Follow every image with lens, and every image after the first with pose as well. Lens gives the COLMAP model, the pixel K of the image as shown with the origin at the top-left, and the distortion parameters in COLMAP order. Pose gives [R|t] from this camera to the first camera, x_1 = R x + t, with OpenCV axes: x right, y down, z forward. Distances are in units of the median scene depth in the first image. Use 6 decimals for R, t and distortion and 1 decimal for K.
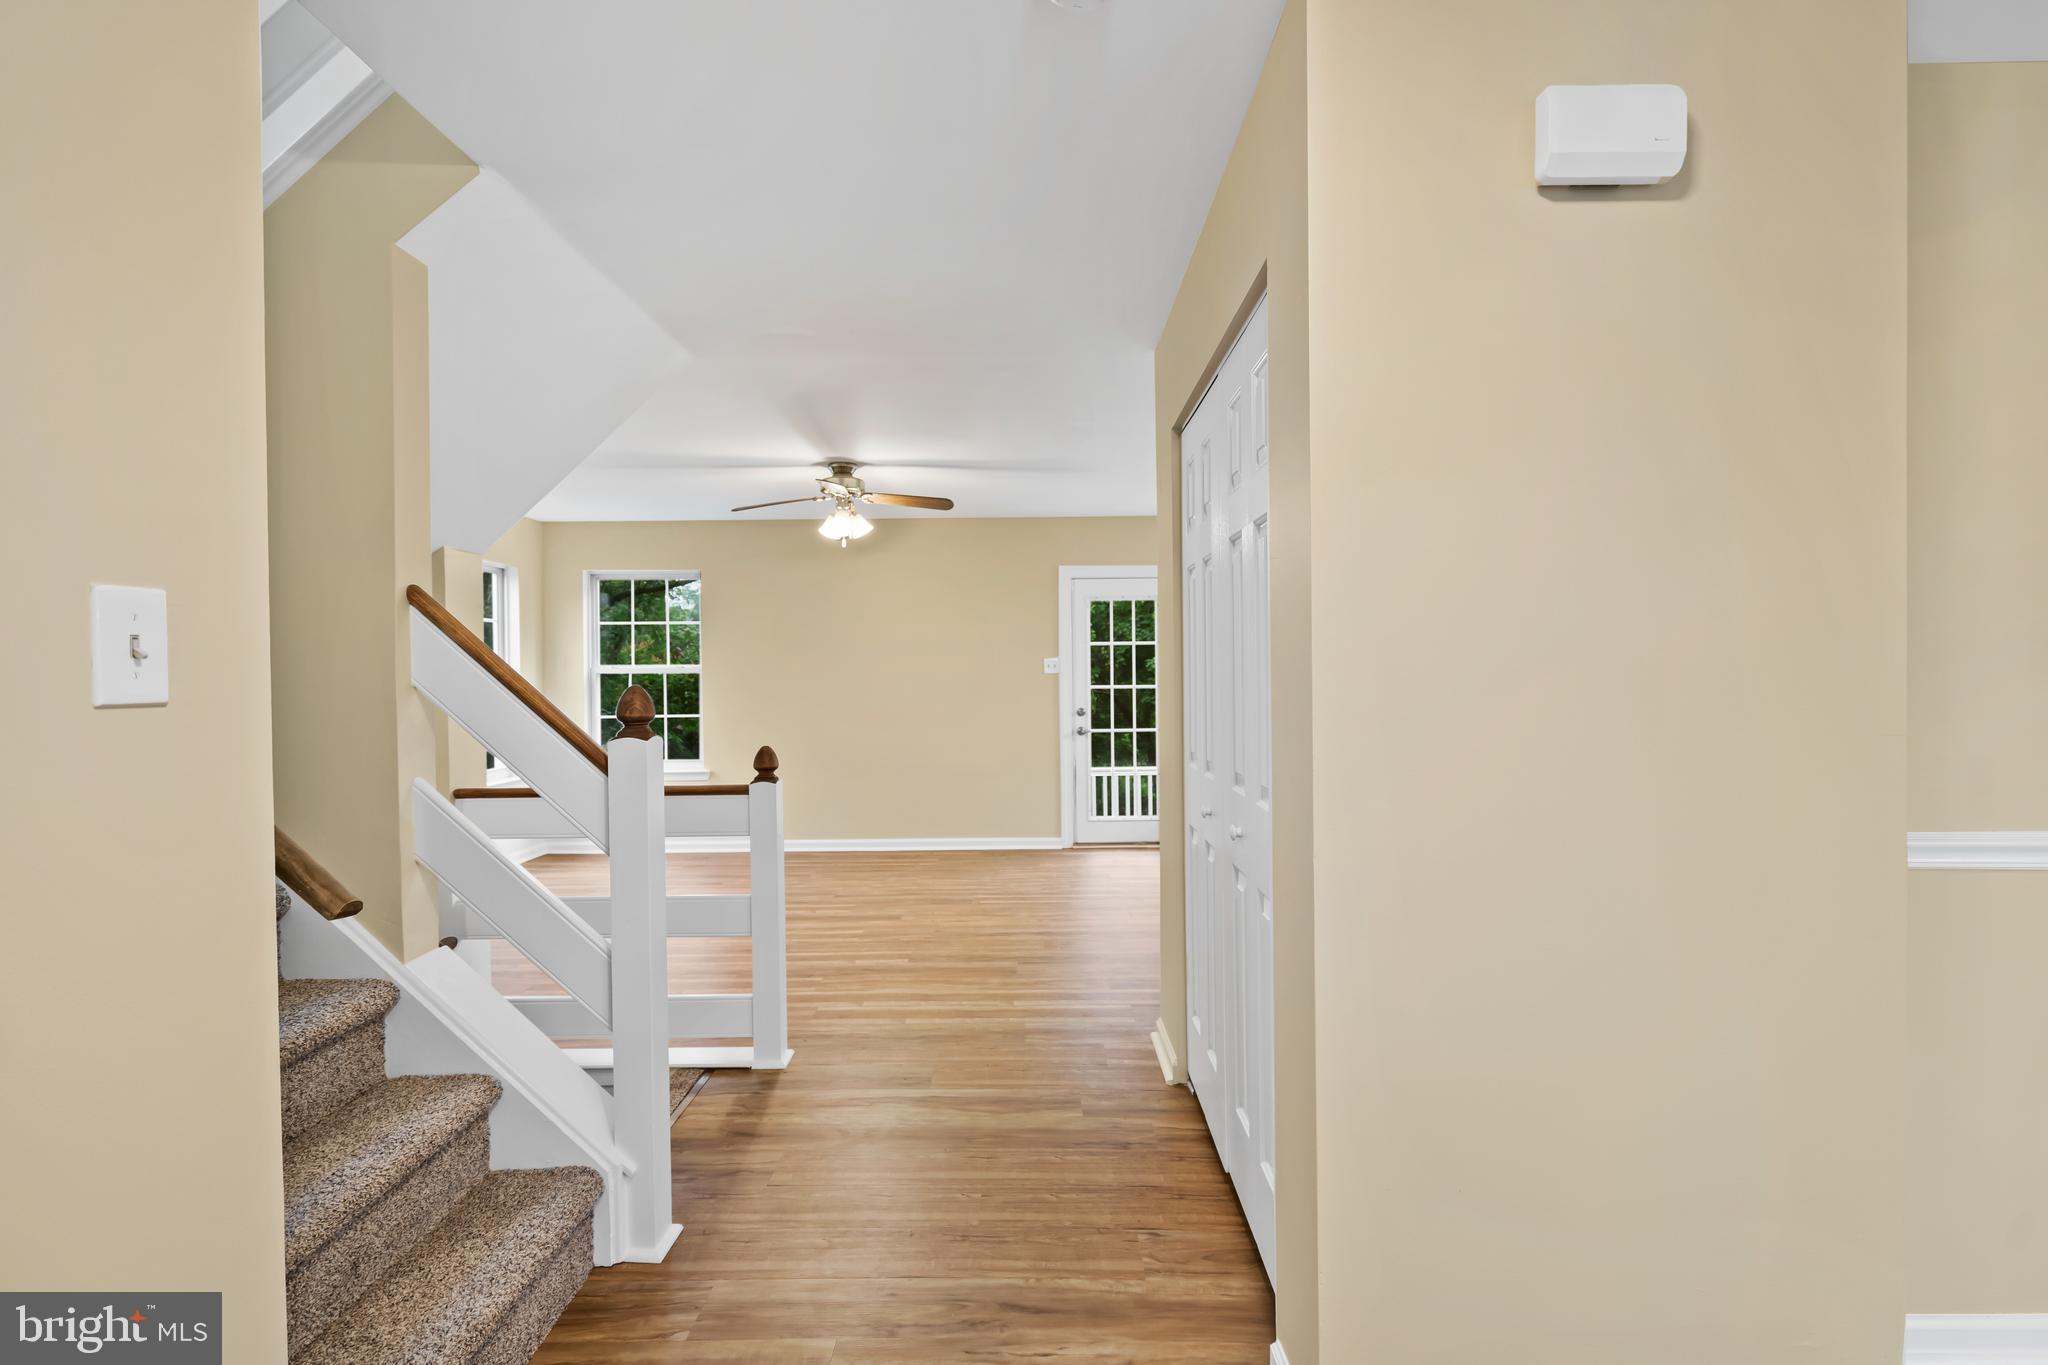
lens RADIAL K [[949.9, 0, 1022.8], [0, 949.9, 666.3], [0, 0, 1]] dist [-0.005770, 0.001626]
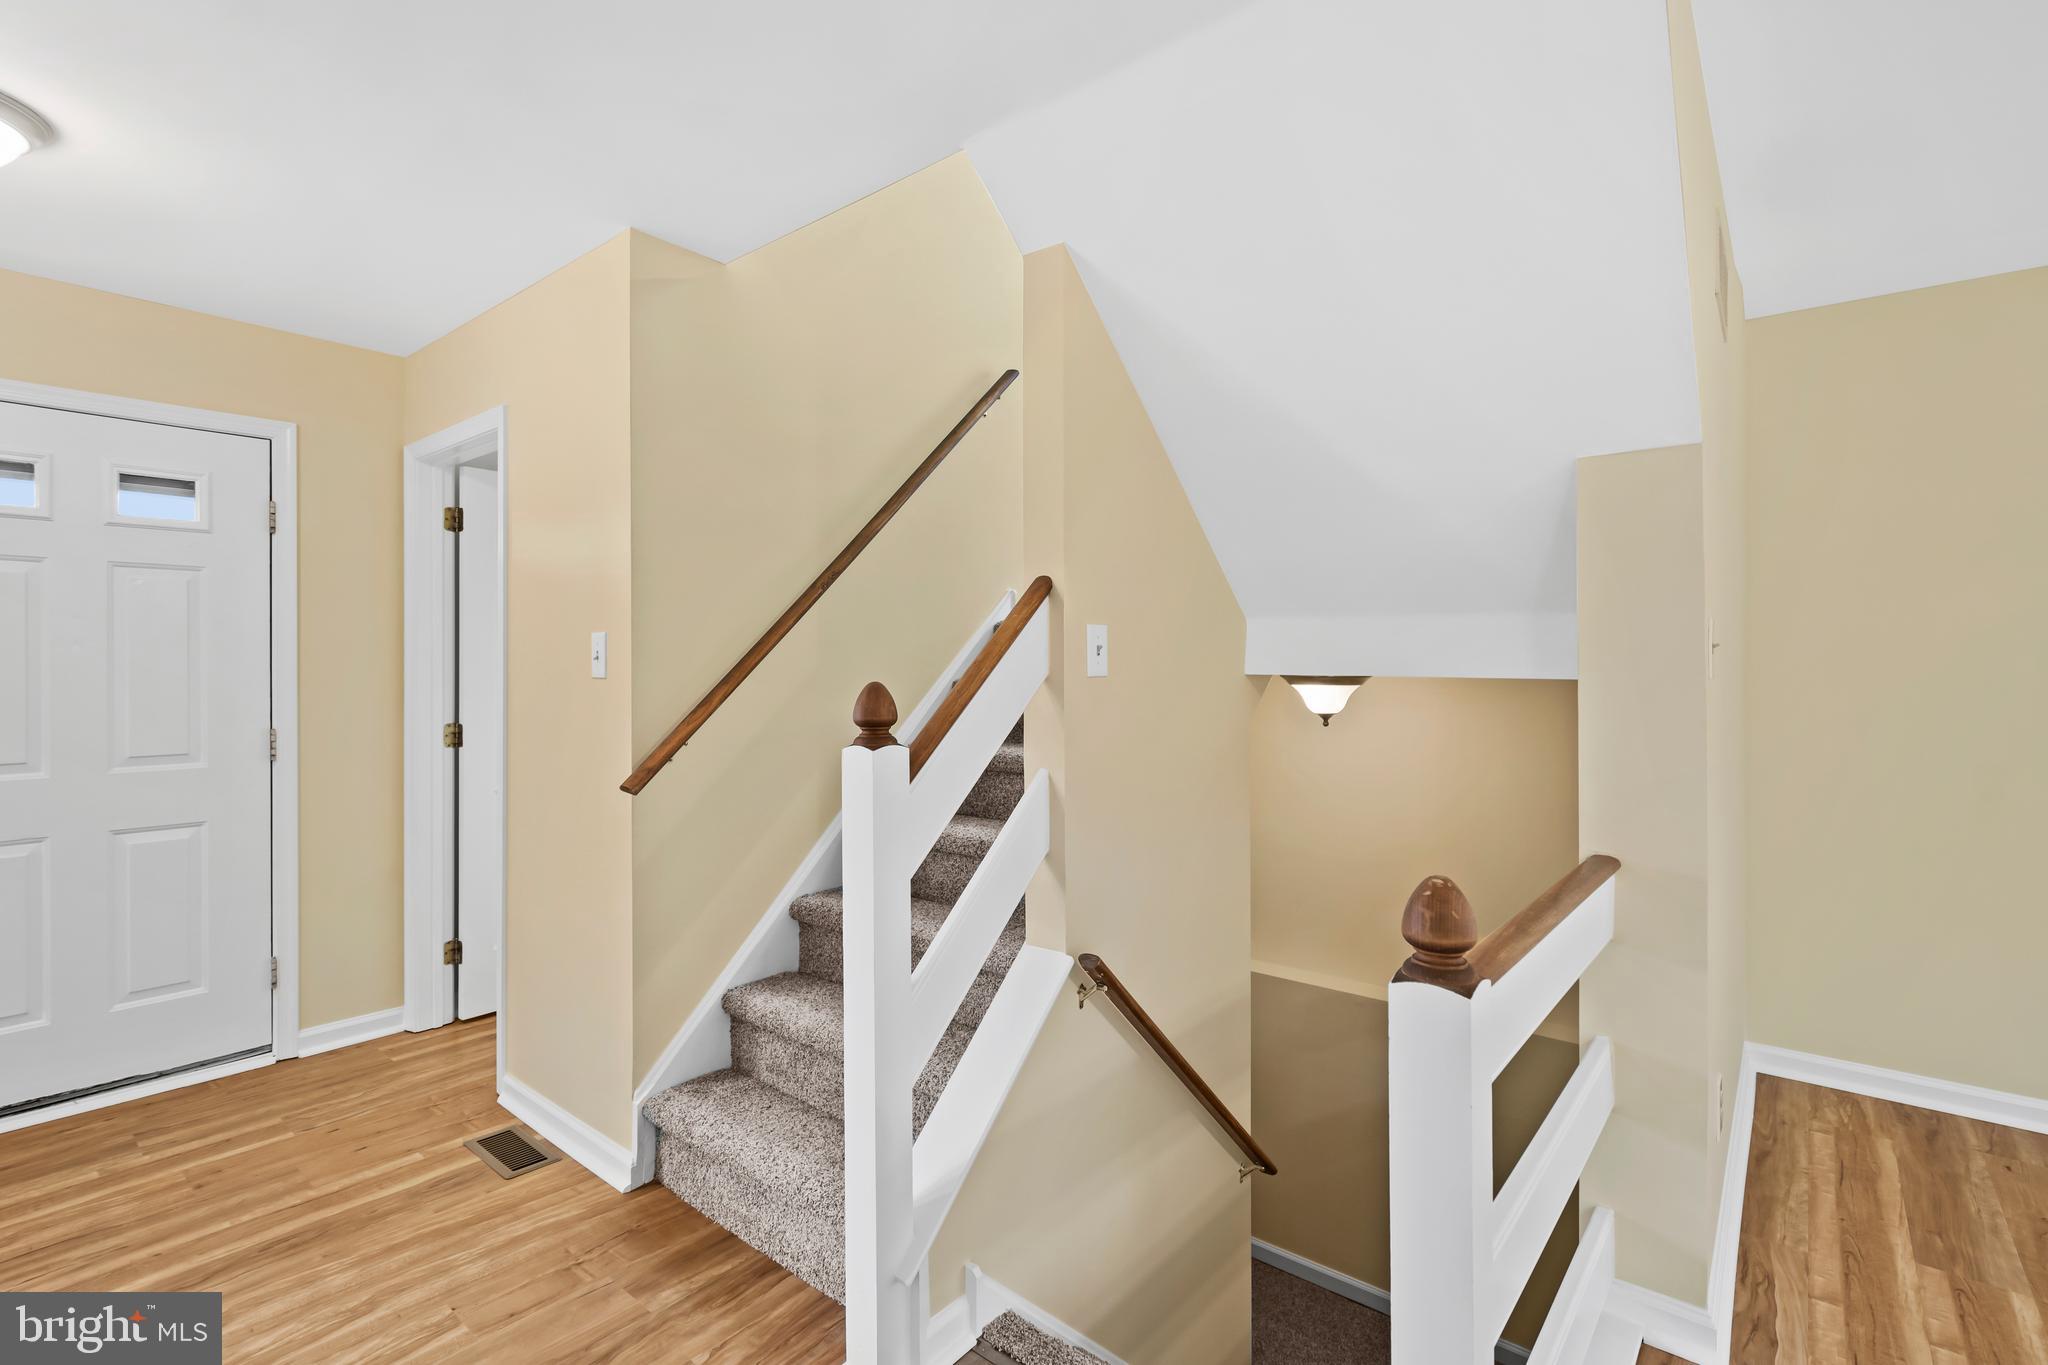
lens RADIAL K [[924.6, 0, 1028.4], [0, 924.6, 659.1], [0, 0, 1]] dist [-0.003597, -0.001415]
pose [[-0.626919, 0.004073, -0.779074, 0.064041], [0.008252, 0.999965, -0.001412, 0.000314], [0.779041, -0.007315, -0.626930, 0.766859]]
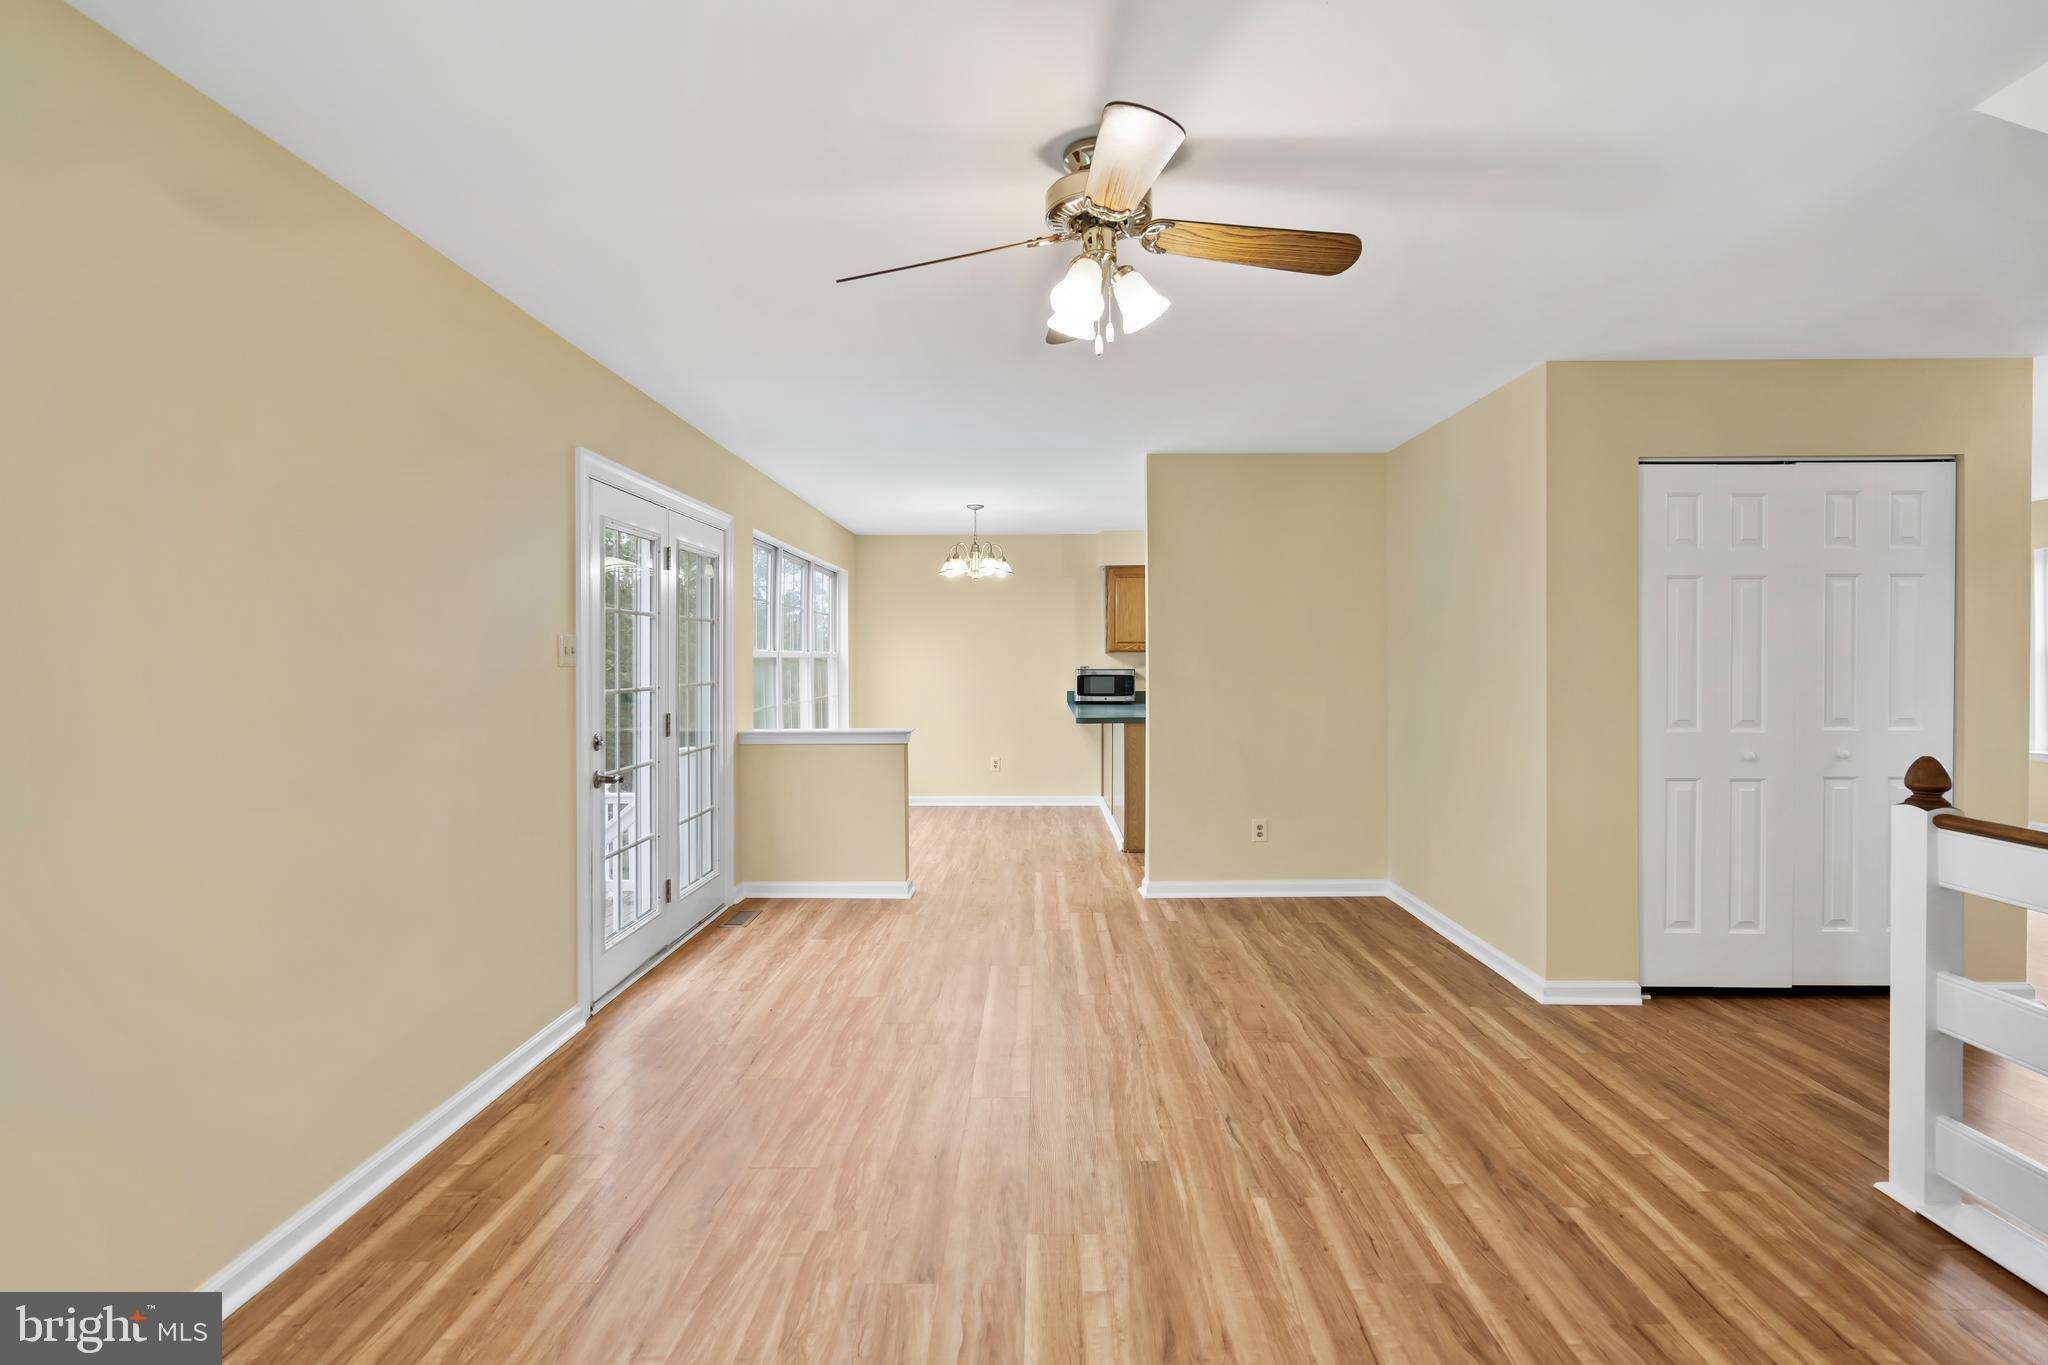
lens RADIAL K [[949.9, 0, 1022.8], [0, 949.9, 666.3], [0, 0, 1]] dist [-0.005770, 0.001626]
pose [[-0.007497, 0.002941, 0.999968, -0.677615], [0.000022, 0.999996, -0.002941, 0.013567], [-0.999972, 0.000000, -0.007497, 1.176740]]
